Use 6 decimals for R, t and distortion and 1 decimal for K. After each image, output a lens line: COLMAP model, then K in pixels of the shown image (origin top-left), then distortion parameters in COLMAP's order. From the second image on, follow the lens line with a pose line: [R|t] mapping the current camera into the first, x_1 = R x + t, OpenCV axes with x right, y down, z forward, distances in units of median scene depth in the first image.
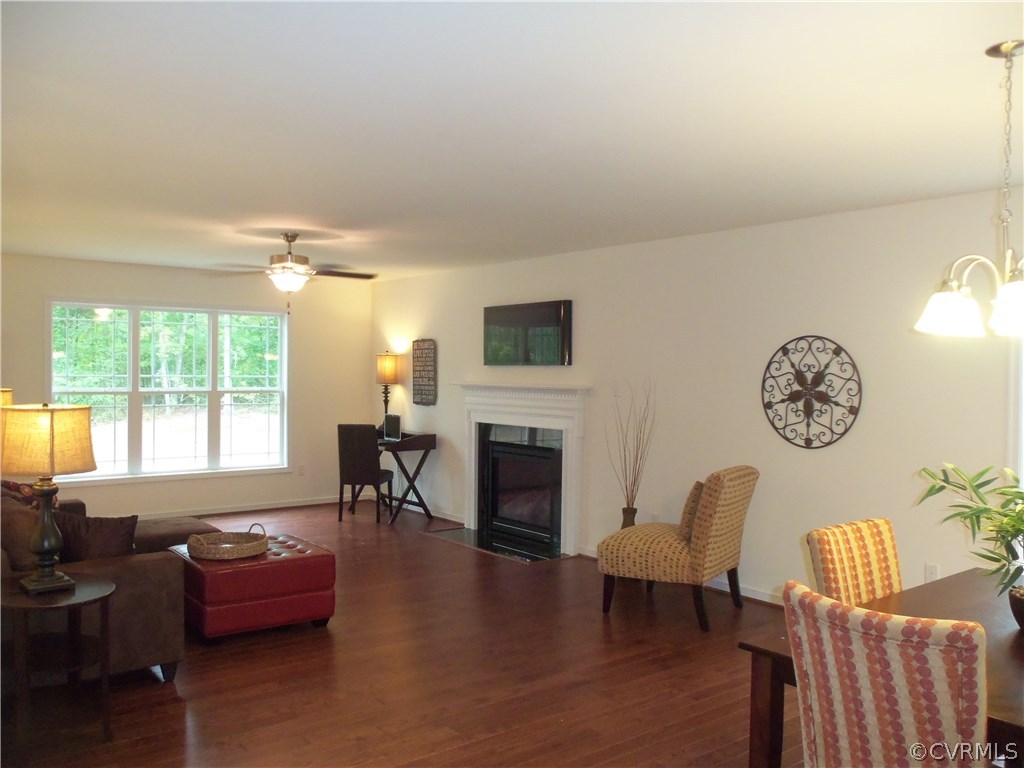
lens RADIAL K [[871.8, 0, 512.2], [0, 871.8, 384.4], [0, 0, 1]] dist [-0.026898, 0.007322]
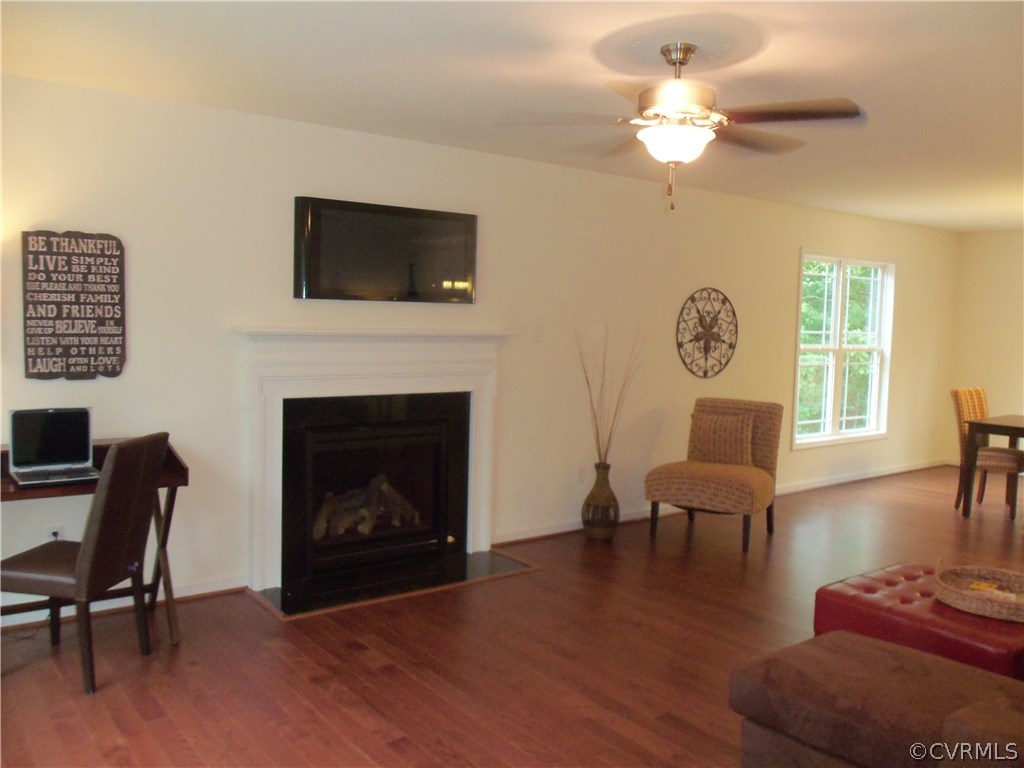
lens RADIAL K [[871.8, 0, 512.0], [0, 871.8, 383.4], [0, 0, 1]] dist [-0.026898, 0.007322]
pose [[-0.006167, -0.097611, 0.995206, -0.894821], [-0.017474, 0.995083, 0.097490, -0.035573], [-0.999828, -0.016789, -0.007842, 1.267761]]
